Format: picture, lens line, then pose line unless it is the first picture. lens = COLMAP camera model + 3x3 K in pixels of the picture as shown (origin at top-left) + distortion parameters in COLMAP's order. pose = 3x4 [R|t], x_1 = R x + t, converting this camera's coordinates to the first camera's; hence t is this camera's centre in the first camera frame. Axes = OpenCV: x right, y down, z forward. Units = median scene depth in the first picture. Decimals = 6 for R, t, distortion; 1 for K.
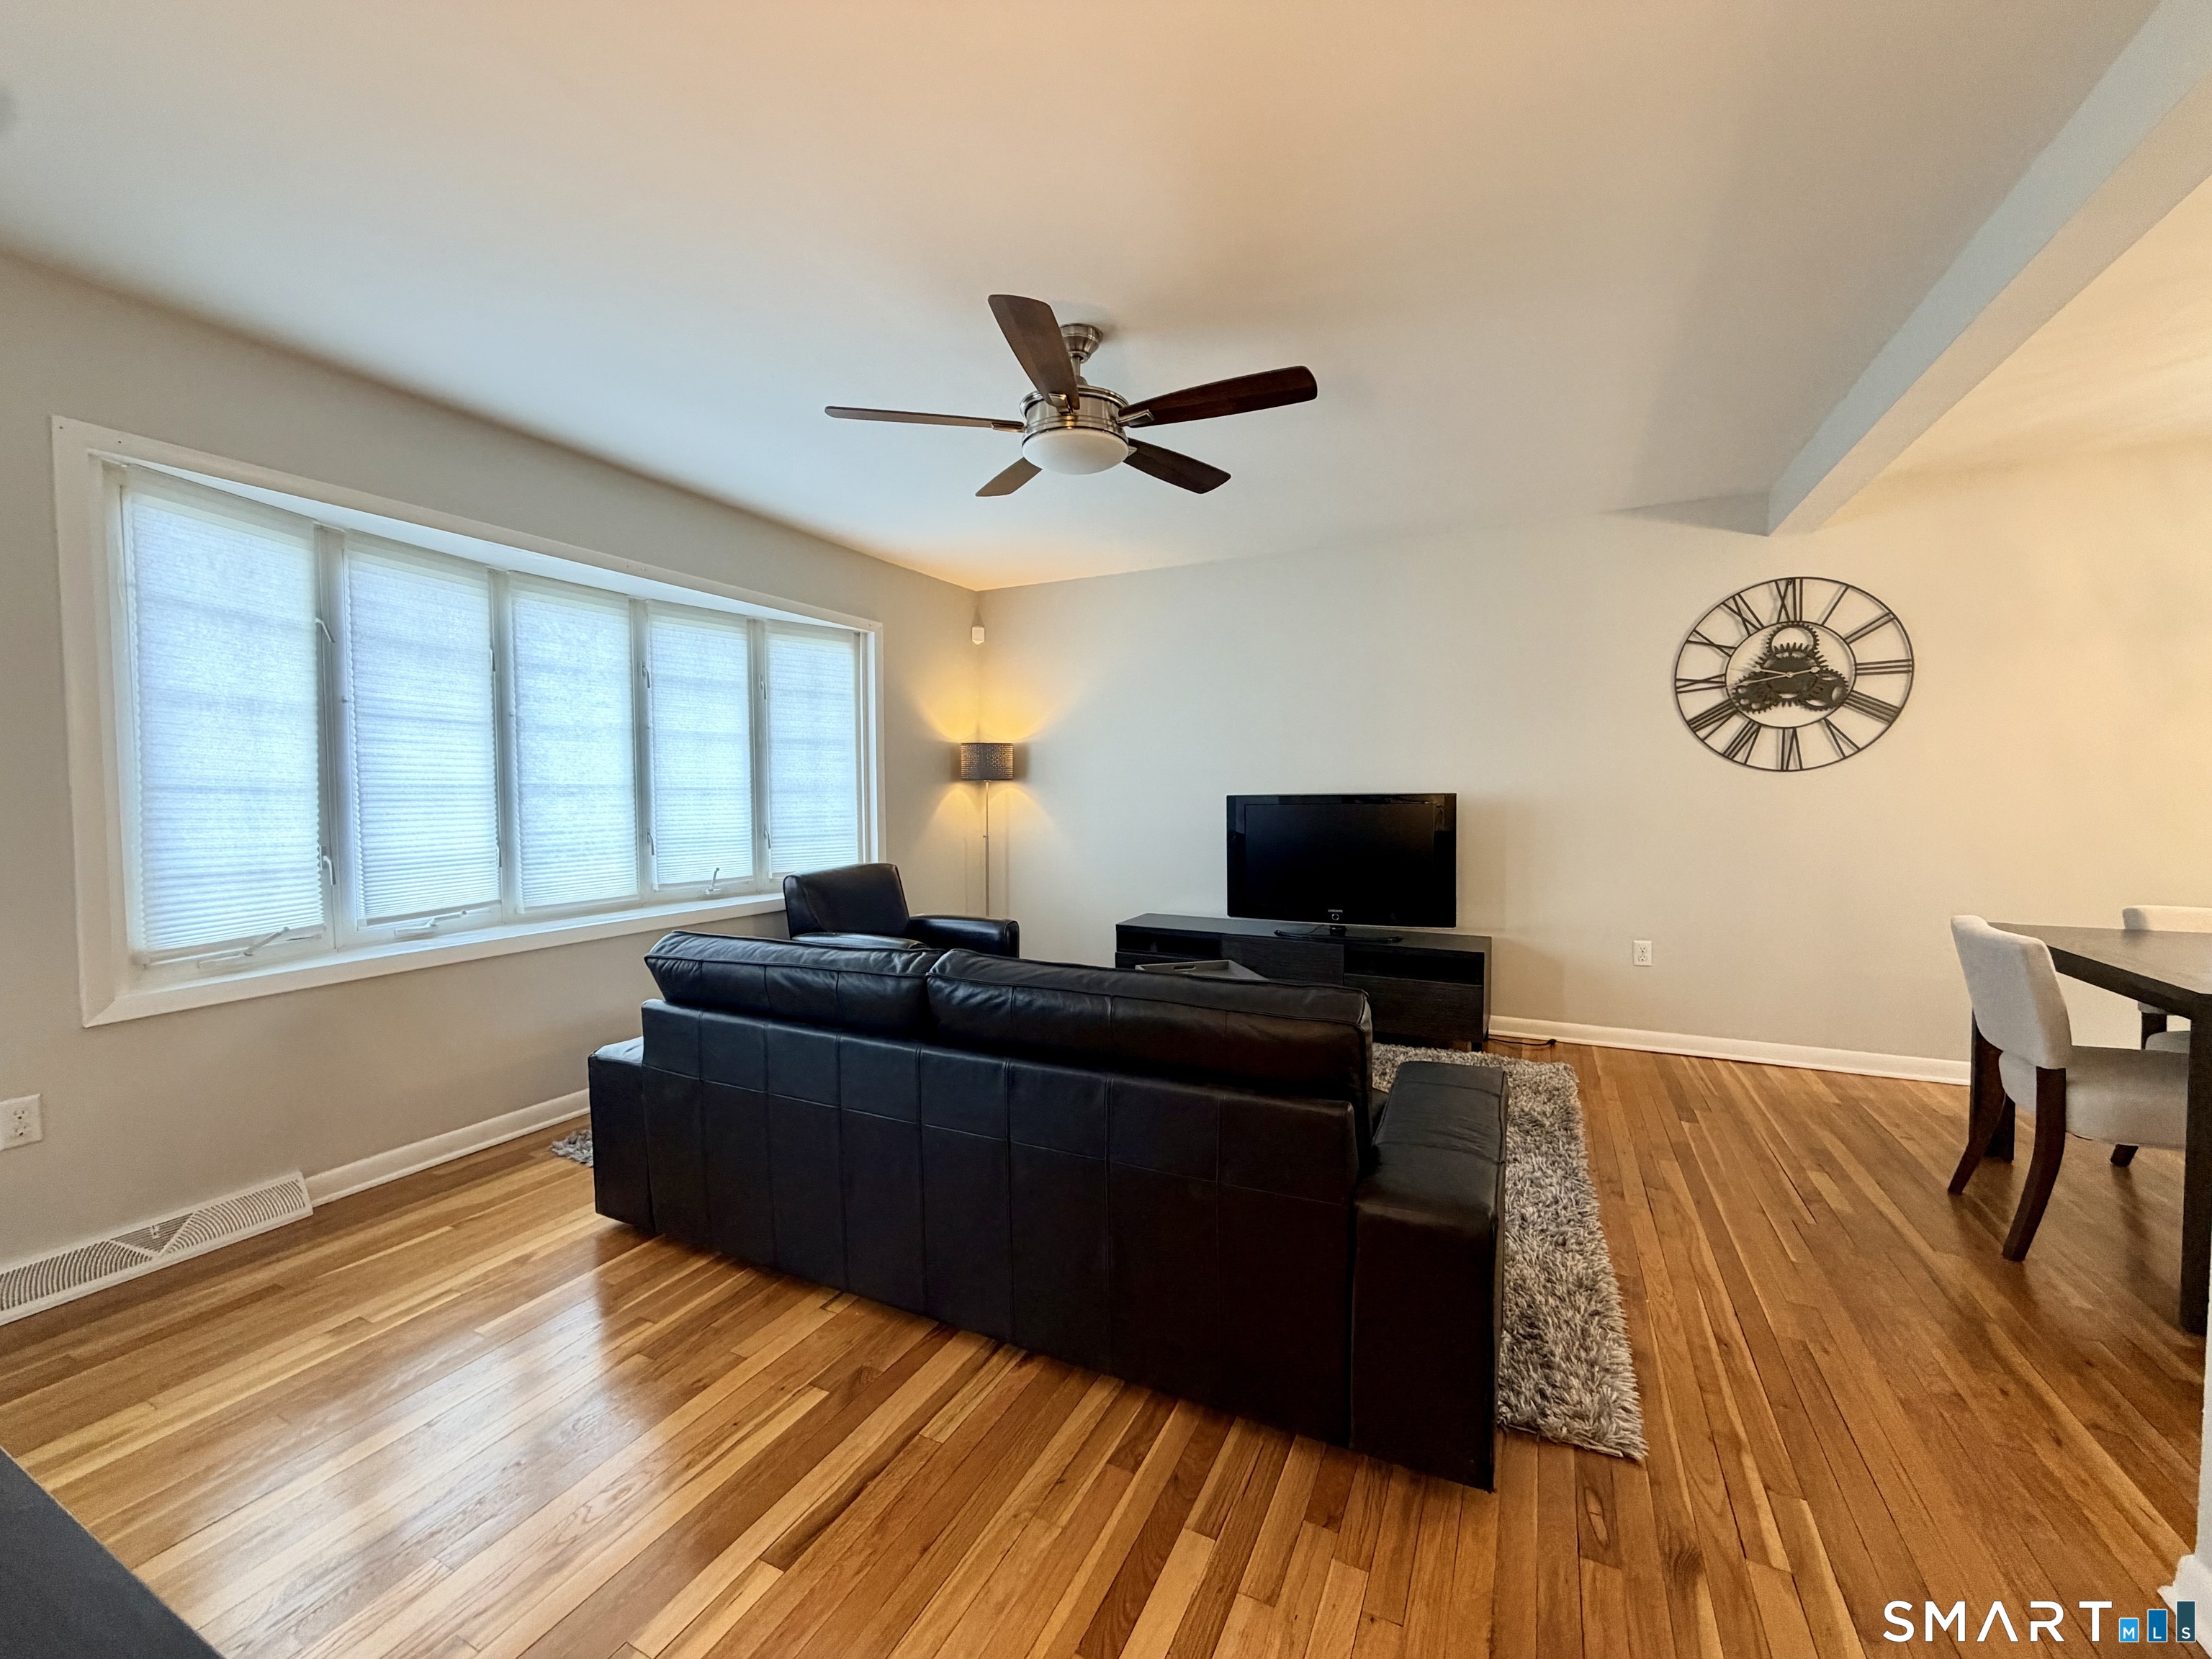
lens RADIAL K [[884.2, 0, 1097.7], [0, 884.2, 826.5], [0, 0, 1]] dist [0.000129, -0.000438]
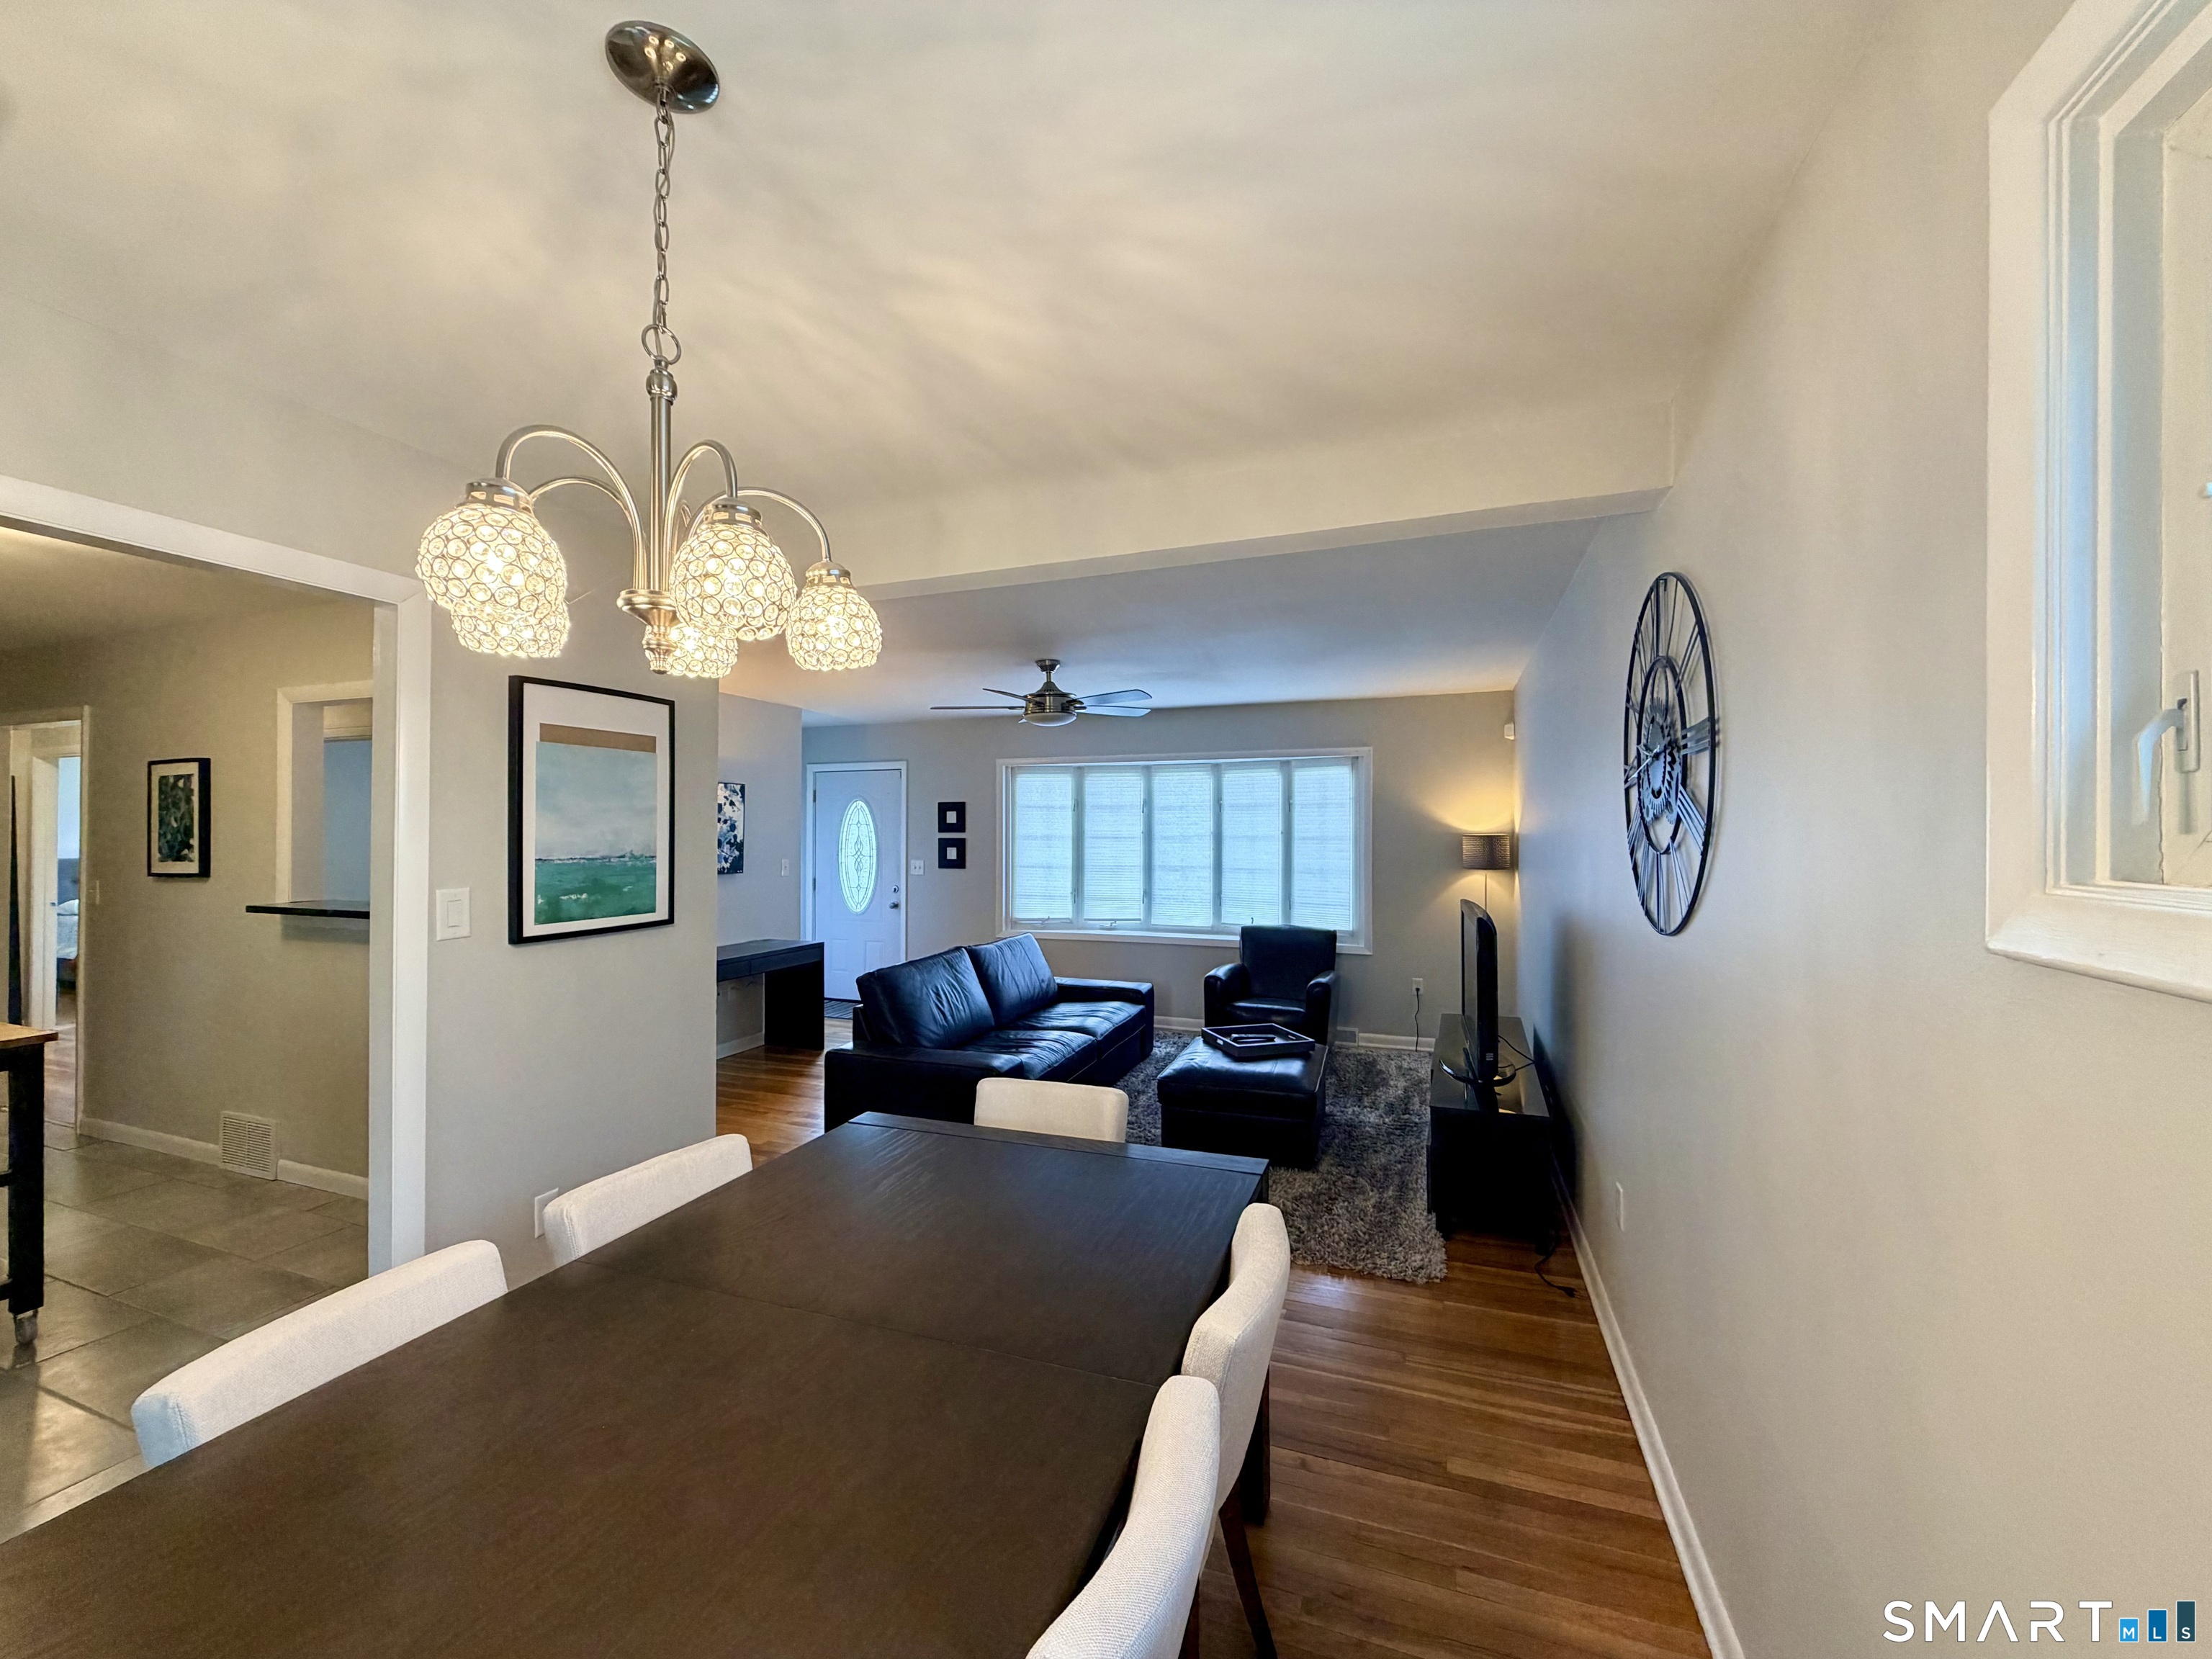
lens RADIAL K [[884.2, 0, 1099.6], [0, 884.2, 824.1], [0, 0, 1]] dist [0.000129, -0.000438]
pose [[0.096052, -0.000968, -0.995376, 1.318254], [-0.040489, 0.999168, -0.004879, -0.119831], [0.994552, 0.040770, 0.095933, 0.614513]]
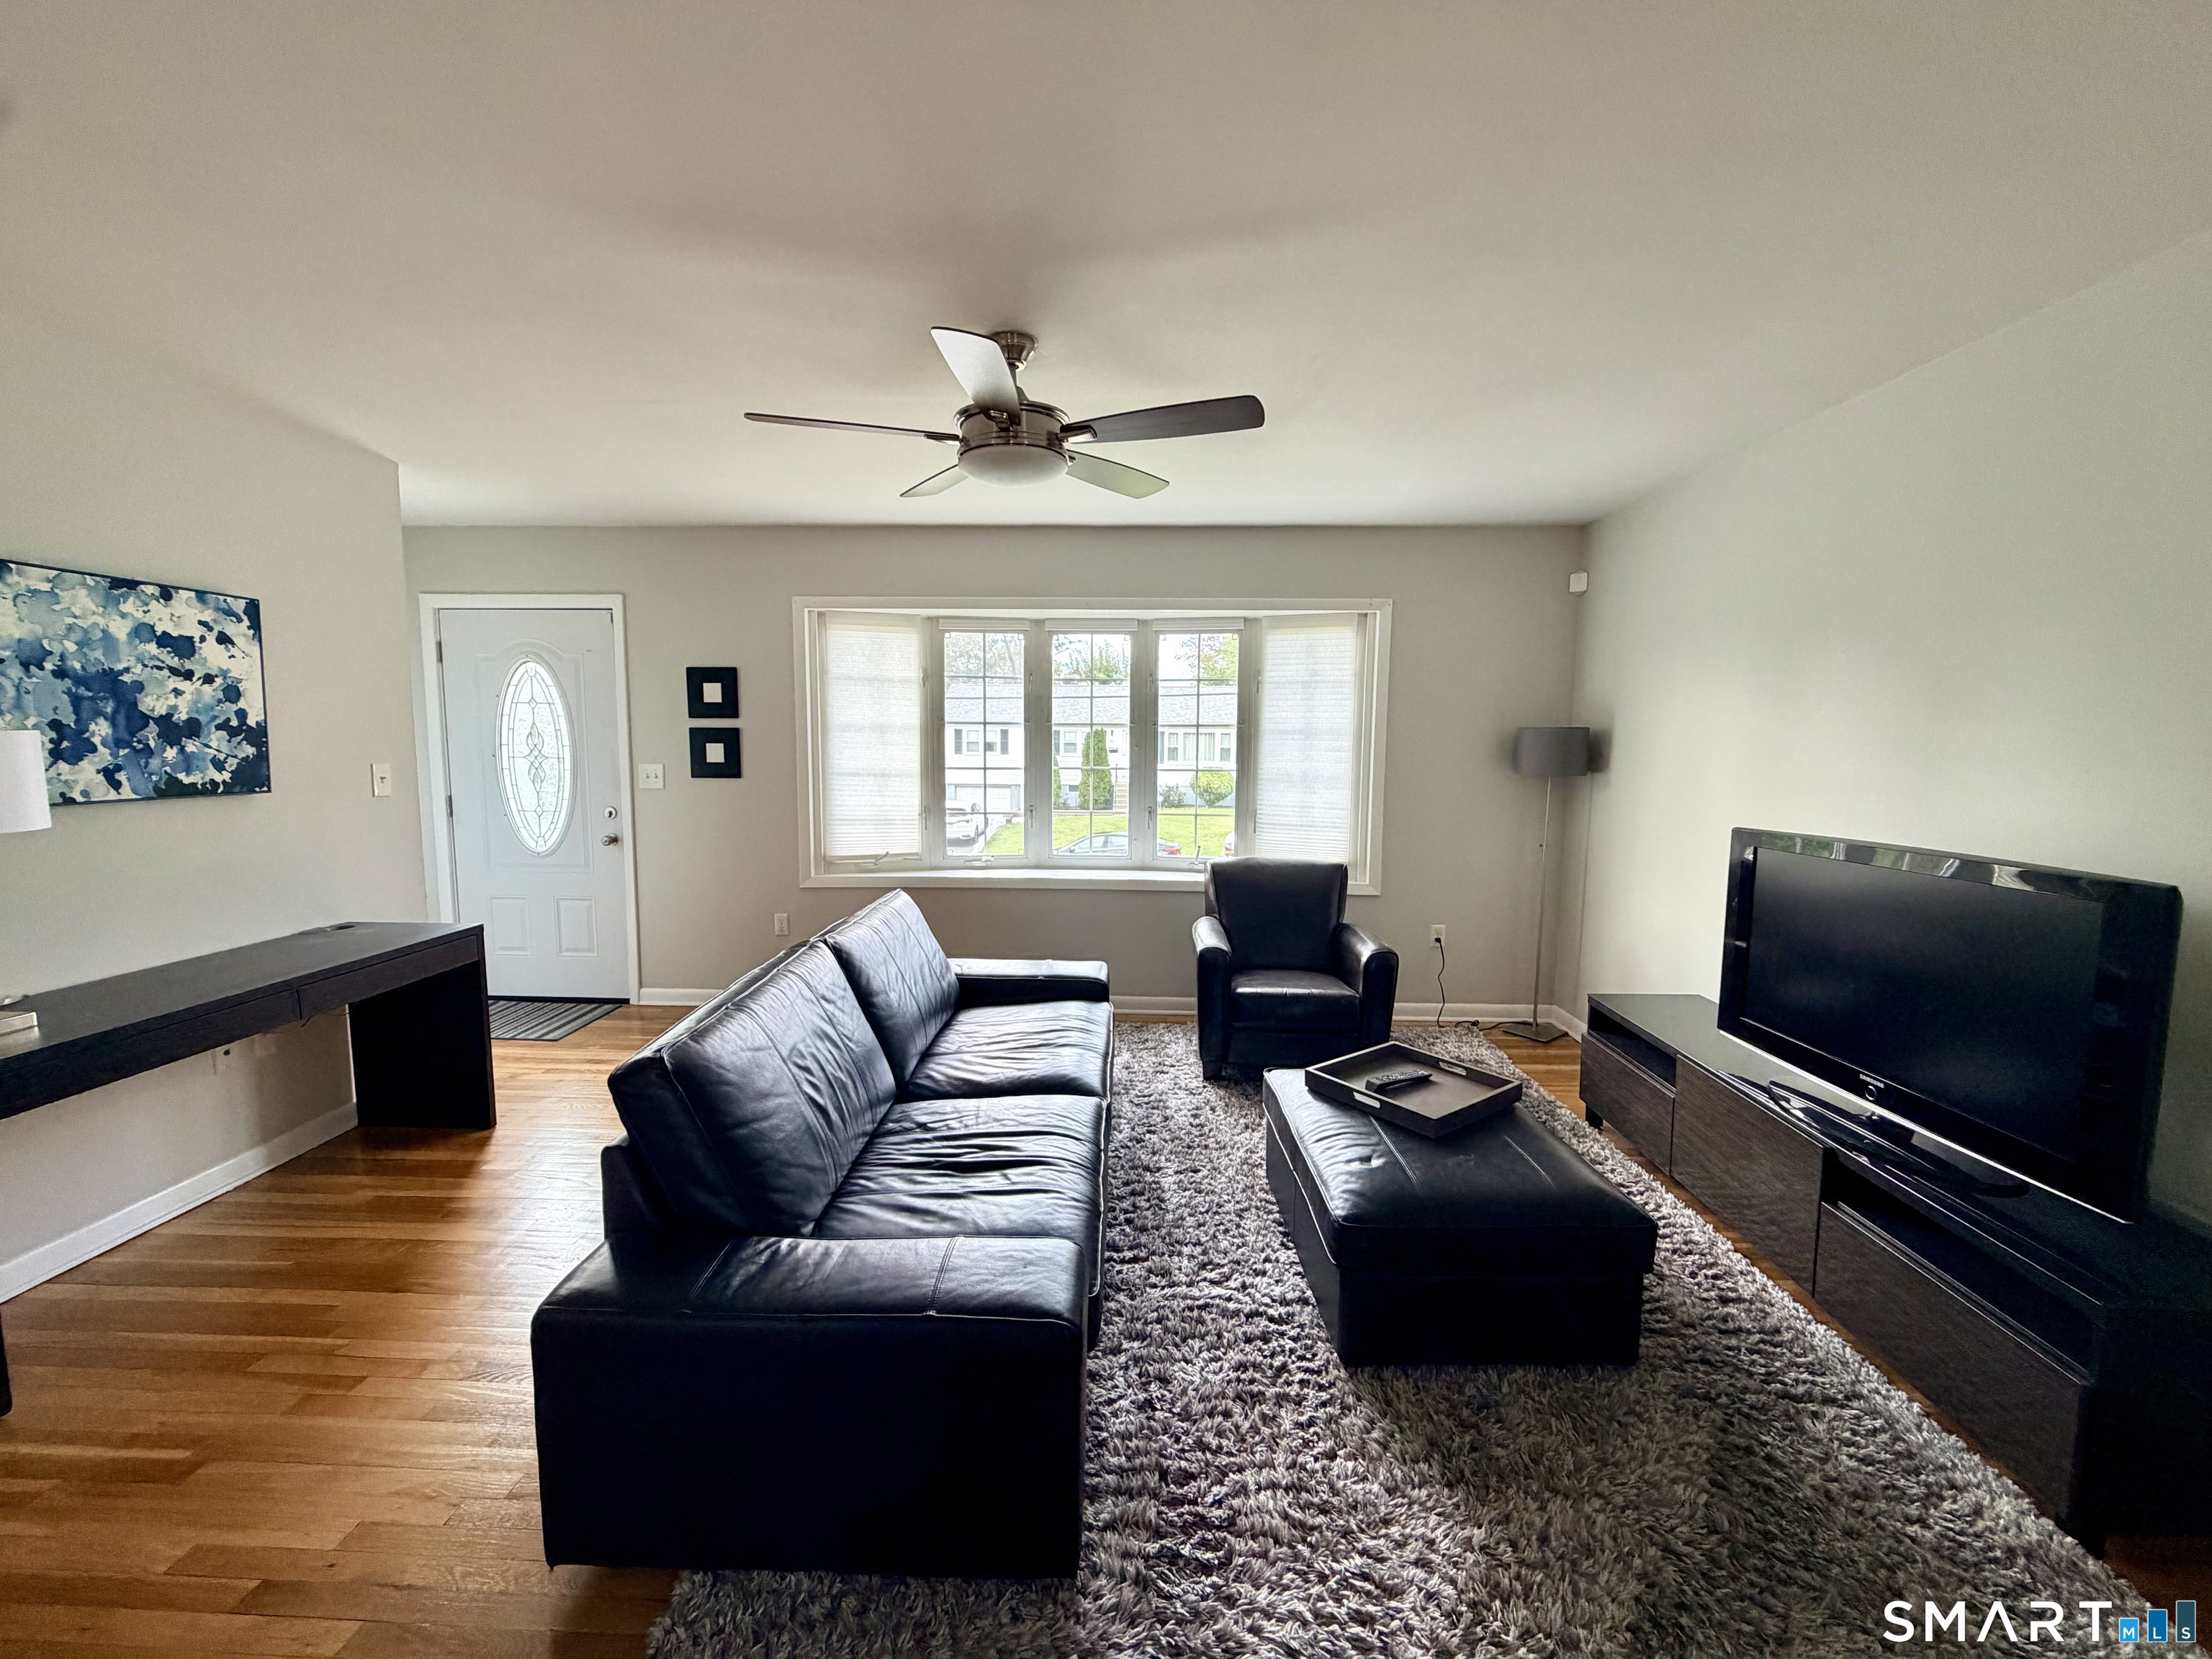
lens RADIAL K [[884.2, 0, 1105.6], [0, 884.2, 839.4], [0, 0, 1]] dist [0.000129, -0.000438]
pose [[0.409926, 0.115657, -0.904757, 0.623081], [-0.047998, 0.993289, 0.105227, -0.085261], [0.910855, 0.000291, 0.412726, 0.462589]]
